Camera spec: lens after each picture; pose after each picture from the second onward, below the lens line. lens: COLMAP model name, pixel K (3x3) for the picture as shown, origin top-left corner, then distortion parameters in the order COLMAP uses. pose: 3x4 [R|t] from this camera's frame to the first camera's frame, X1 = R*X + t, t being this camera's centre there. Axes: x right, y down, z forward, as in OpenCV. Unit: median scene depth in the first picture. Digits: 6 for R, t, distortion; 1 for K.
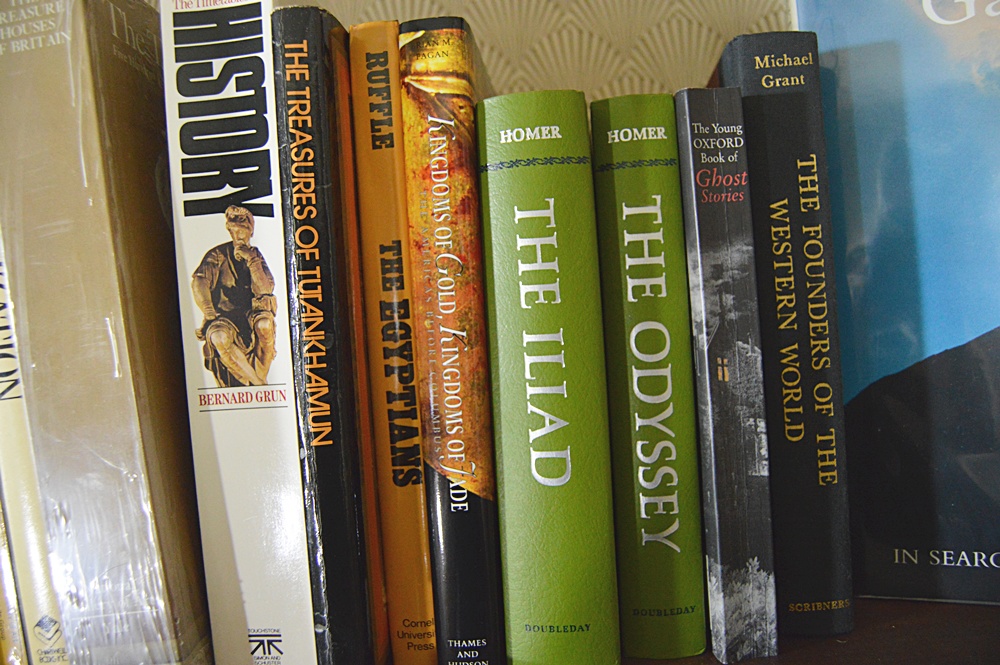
lens RADIAL K [[763.8, 0, 500.0], [0, 763.8, 332.5], [0, 0, 1]] dist [-0.114593, 0.040905]
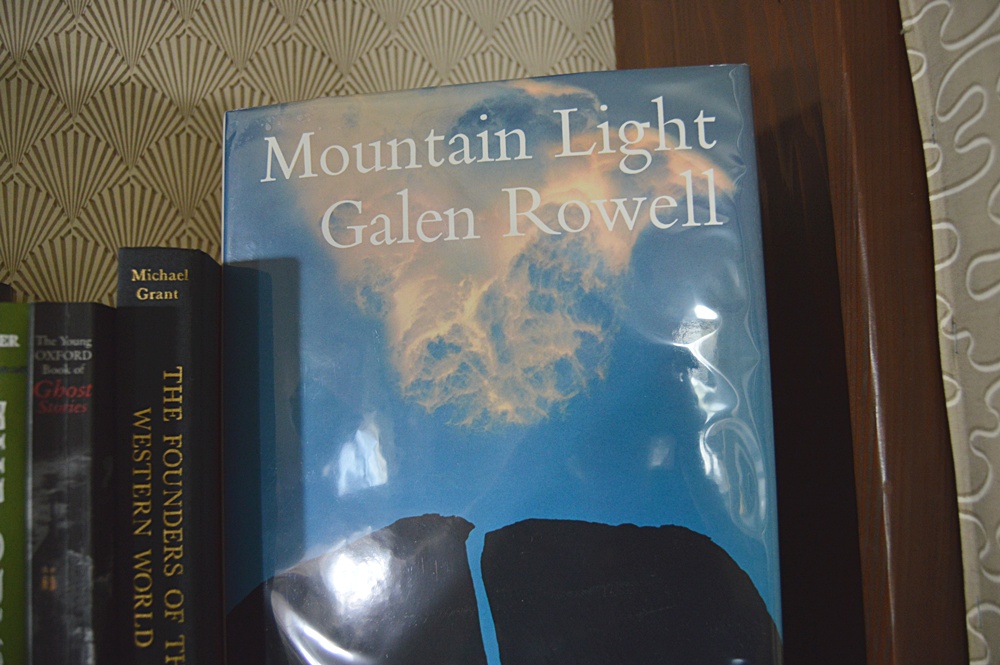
lens RADIAL K [[763.8, 0, 500.0], [0, 763.8, 332.5], [0, 0, 1]] dist [-0.114593, 0.040905]
pose [[0.960265, 0.071178, 0.269862, 0.589076], [-0.033797, 0.989473, -0.140718, -0.160244], [-0.277037, 0.126006, 0.952561, -0.135863]]
